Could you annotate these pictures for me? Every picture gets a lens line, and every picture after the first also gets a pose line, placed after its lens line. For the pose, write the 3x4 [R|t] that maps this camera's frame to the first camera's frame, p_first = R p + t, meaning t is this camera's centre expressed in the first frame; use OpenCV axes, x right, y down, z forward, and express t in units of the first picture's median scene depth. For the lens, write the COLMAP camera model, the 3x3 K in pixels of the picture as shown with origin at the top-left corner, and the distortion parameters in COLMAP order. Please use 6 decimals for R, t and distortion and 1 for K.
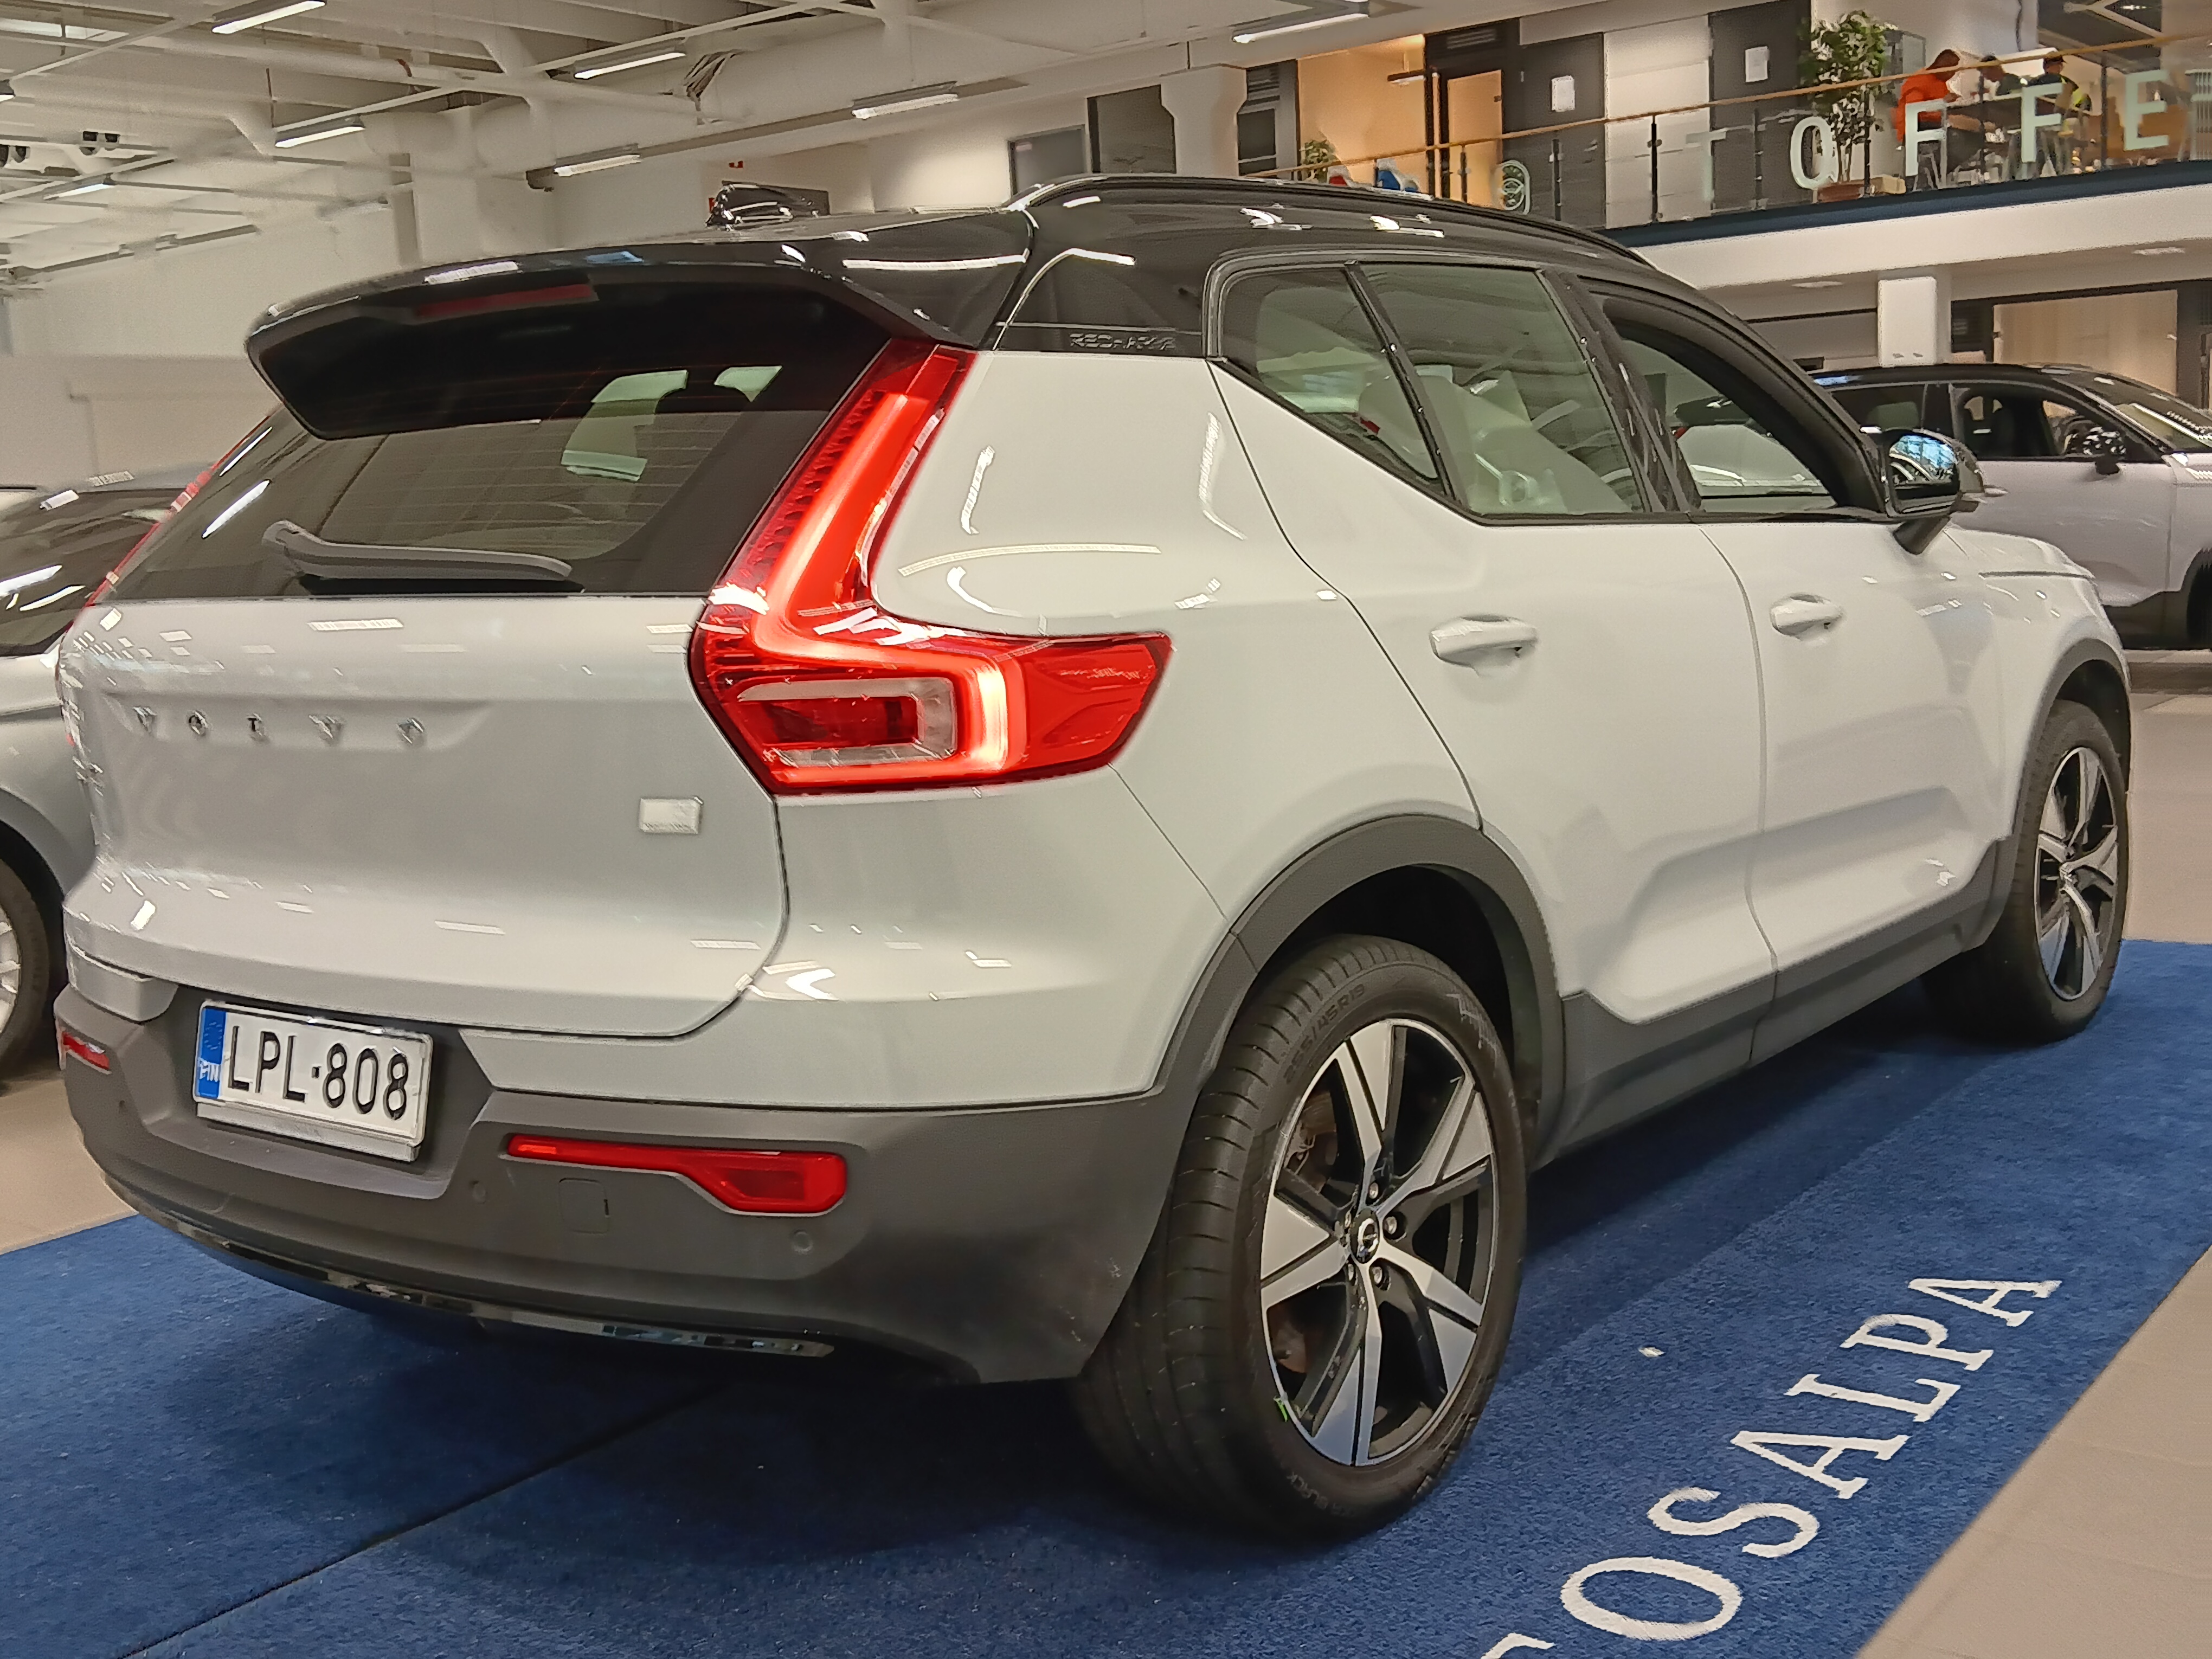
lens RADIAL K [[2346.3, 0, 1106.0], [0, 2346.3, 829.5], [0, 0, 1]] dist [0.093728, -0.260356]
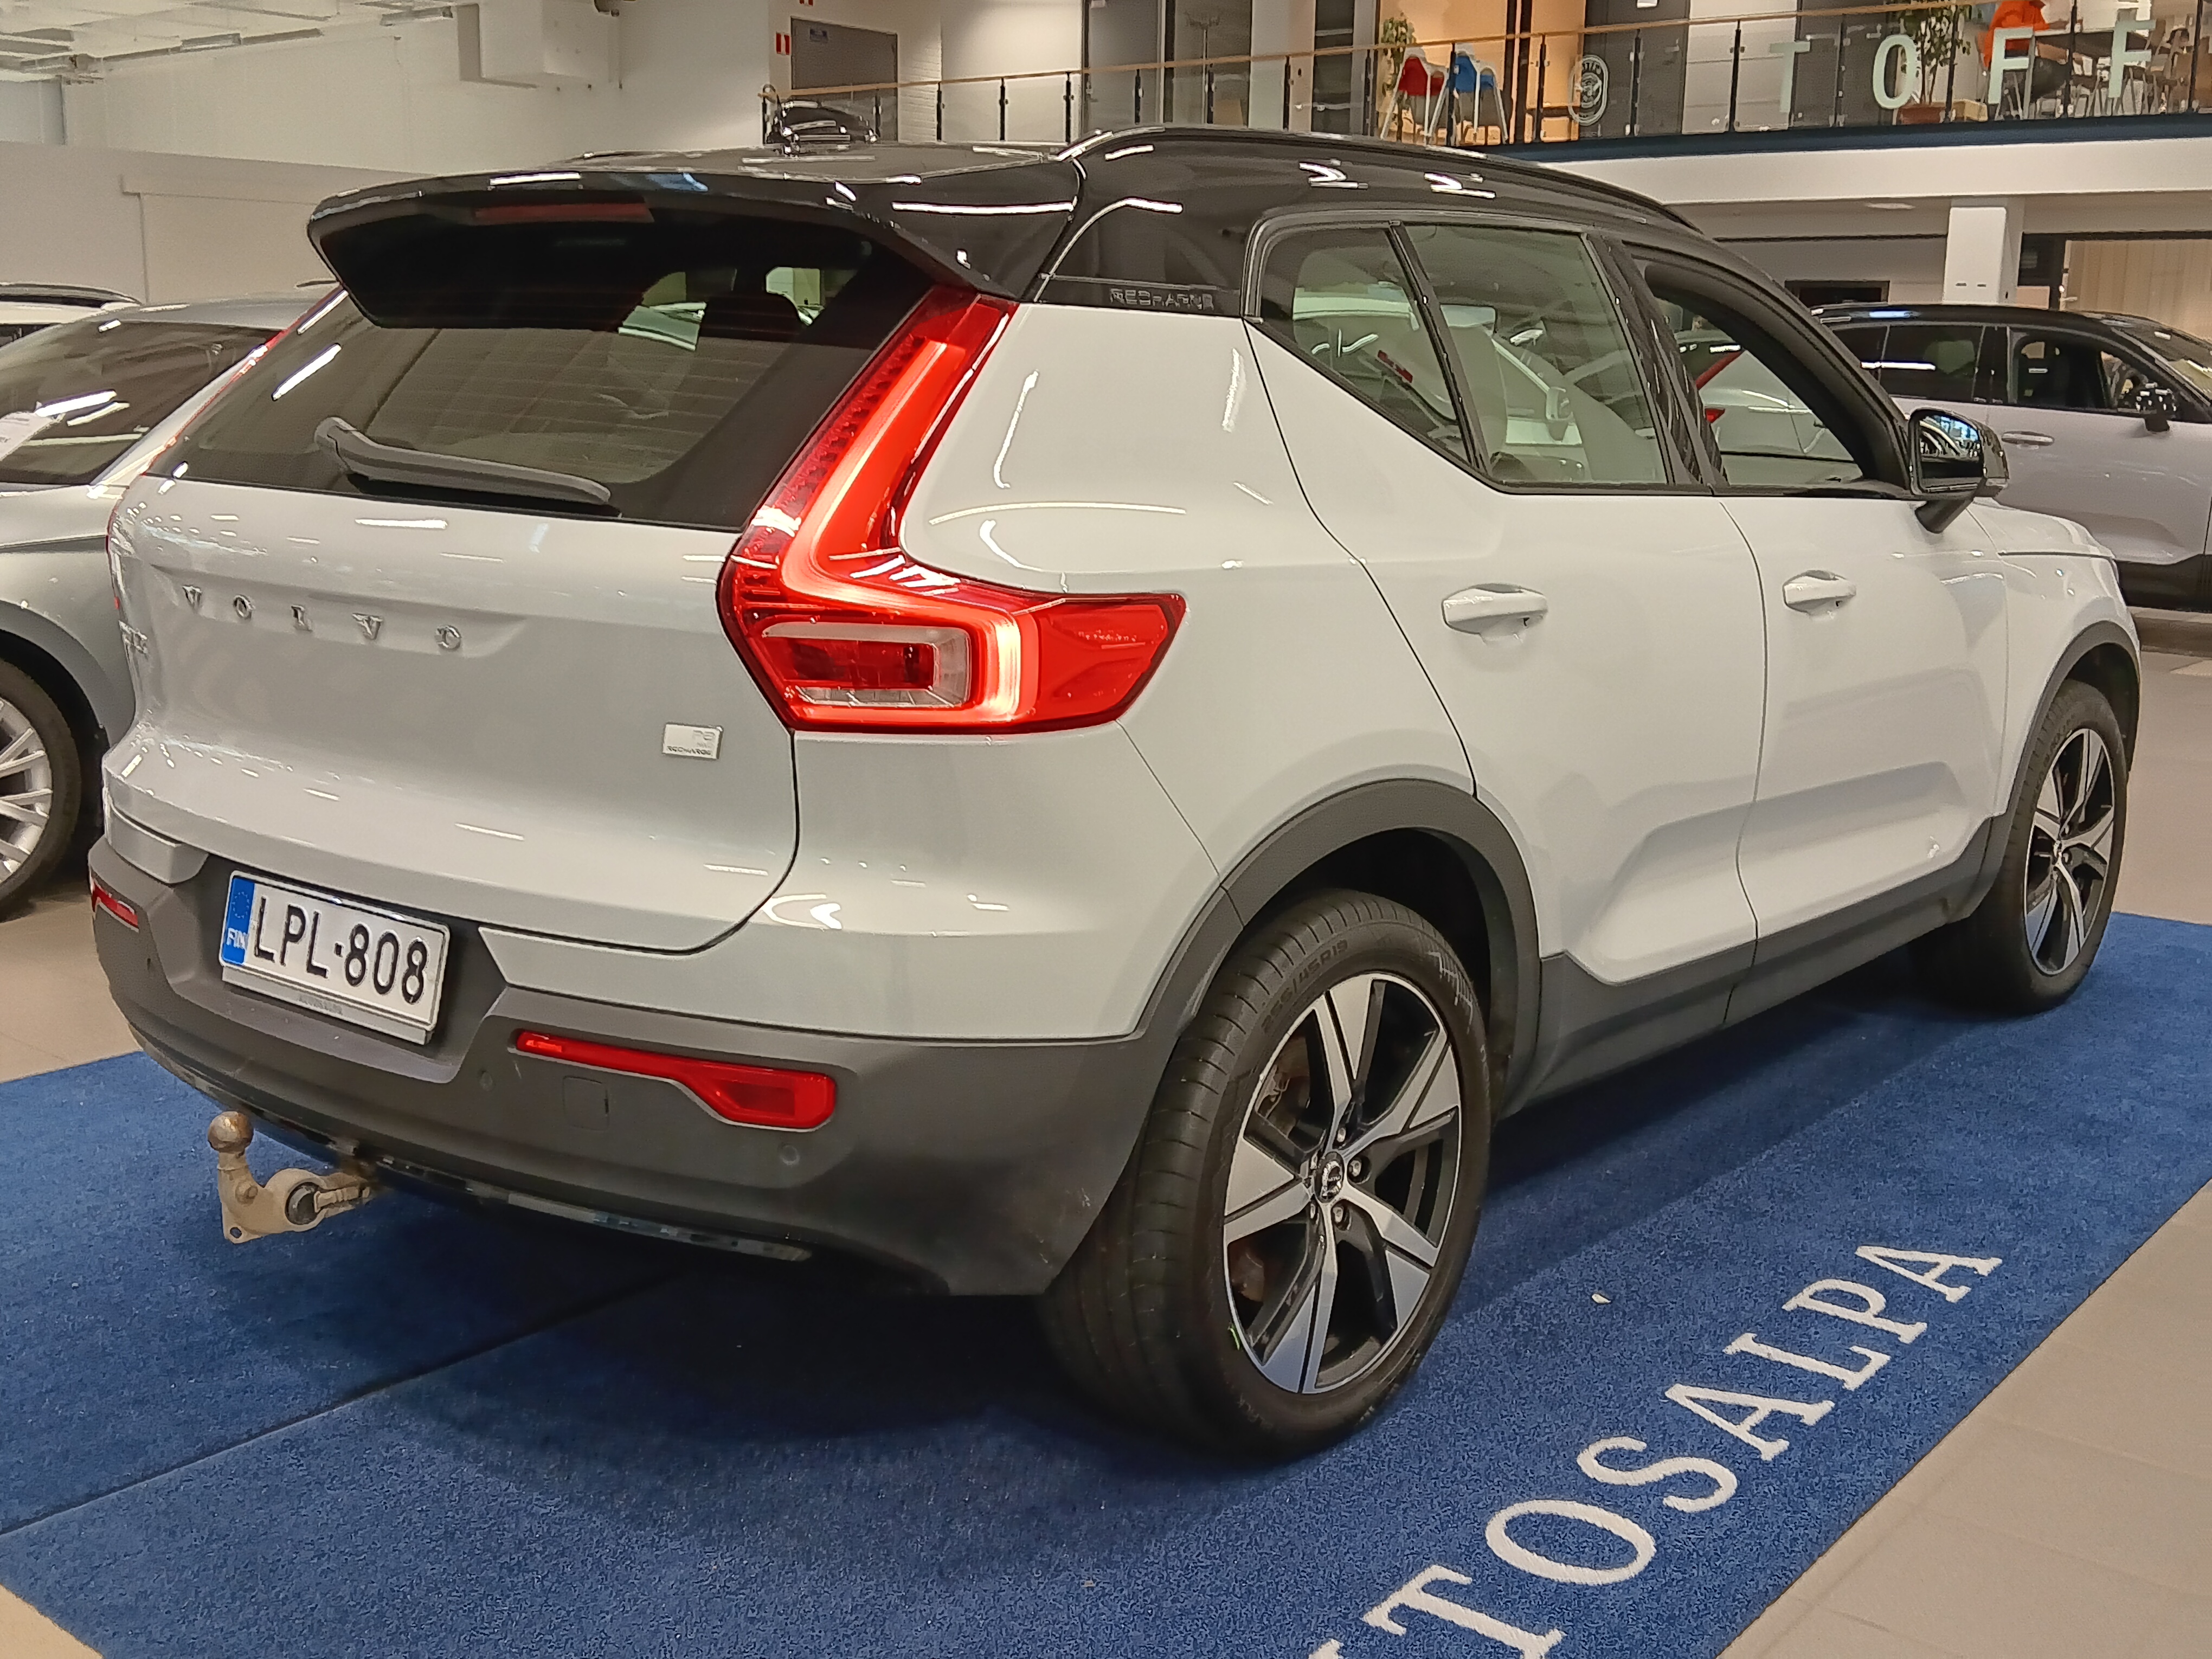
lens RADIAL K [[2346.3, 0, 1106.0], [0, 2346.3, 829.5], [0, 0, 1]] dist [0.093728, -0.260356]
pose [[0.997155, 0.075120, -0.006287, 0.006279], [-0.074643, 0.995583, 0.056940, -0.032589], [0.010537, -0.056309, 0.998358, -0.032952]]
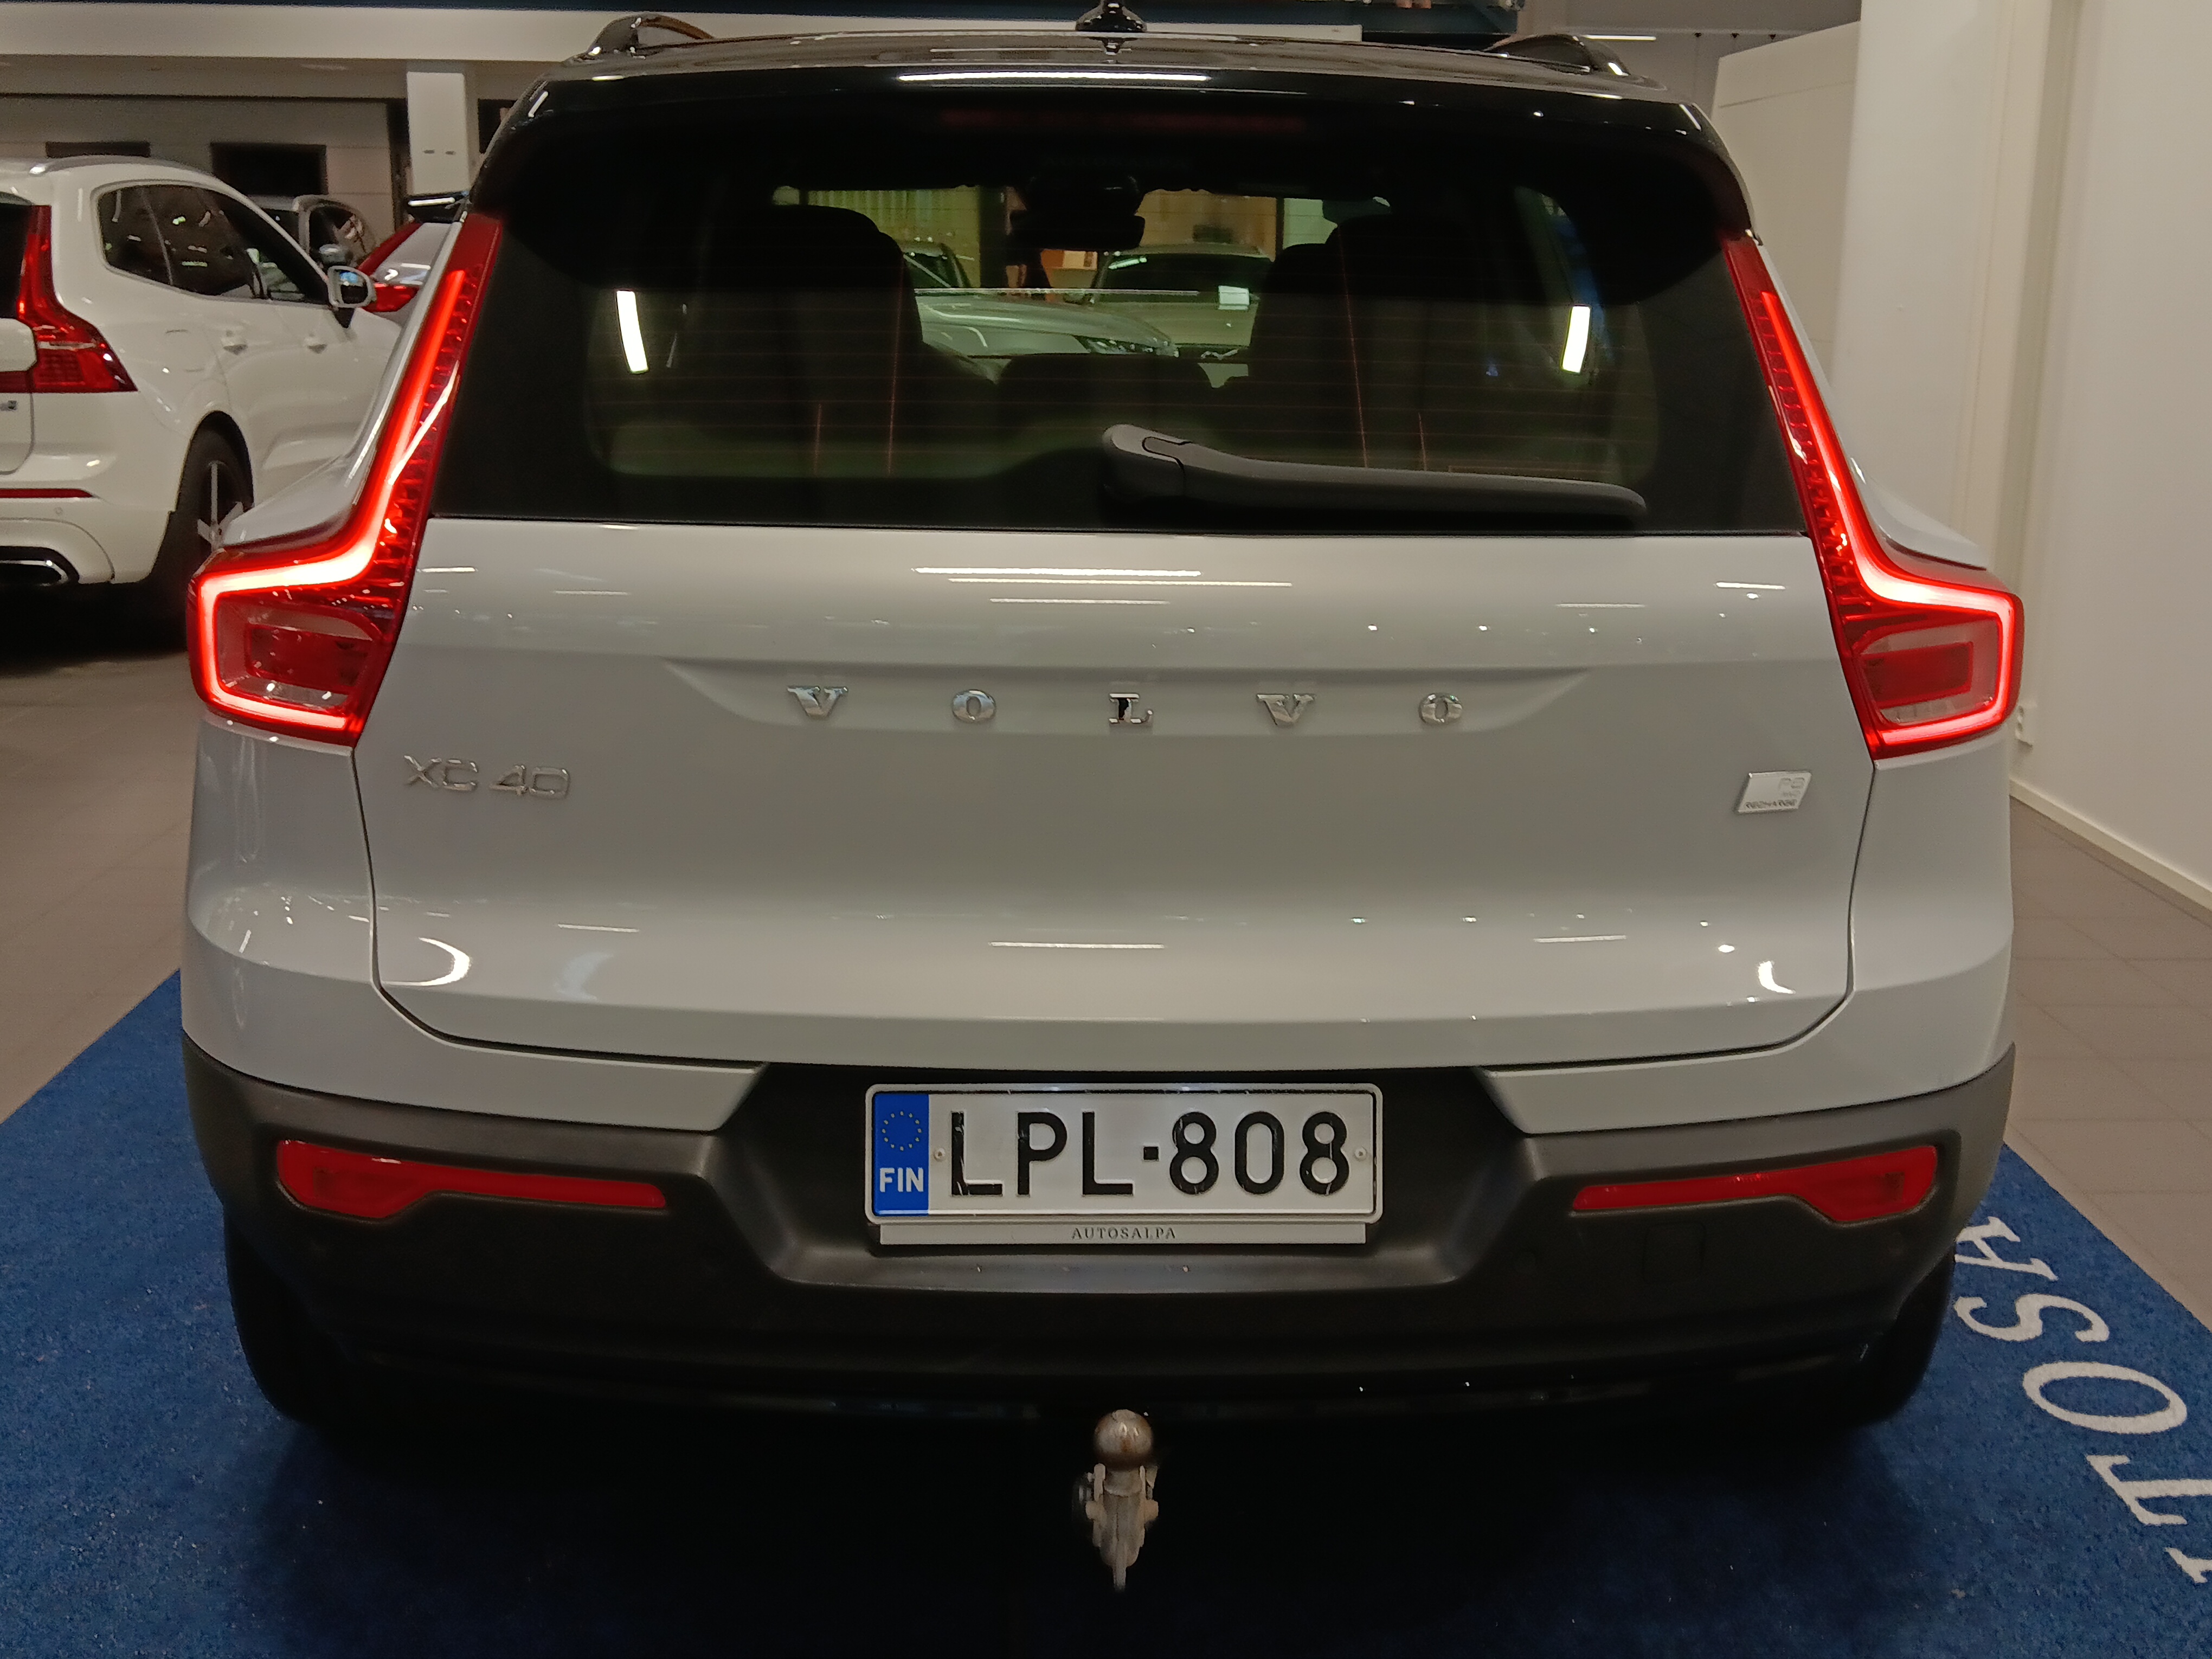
lens RADIAL K [[2371.7, 0, 1106.0], [0, 2371.7, 829.5], [0, 0, 1]] dist [0.089185, -0.292068]
pose [[0.780184, -0.095353, 0.618240, -0.752117], [0.042764, 0.994132, 0.099363, -0.072907], [-0.624087, -0.051083, 0.779684, 0.385701]]
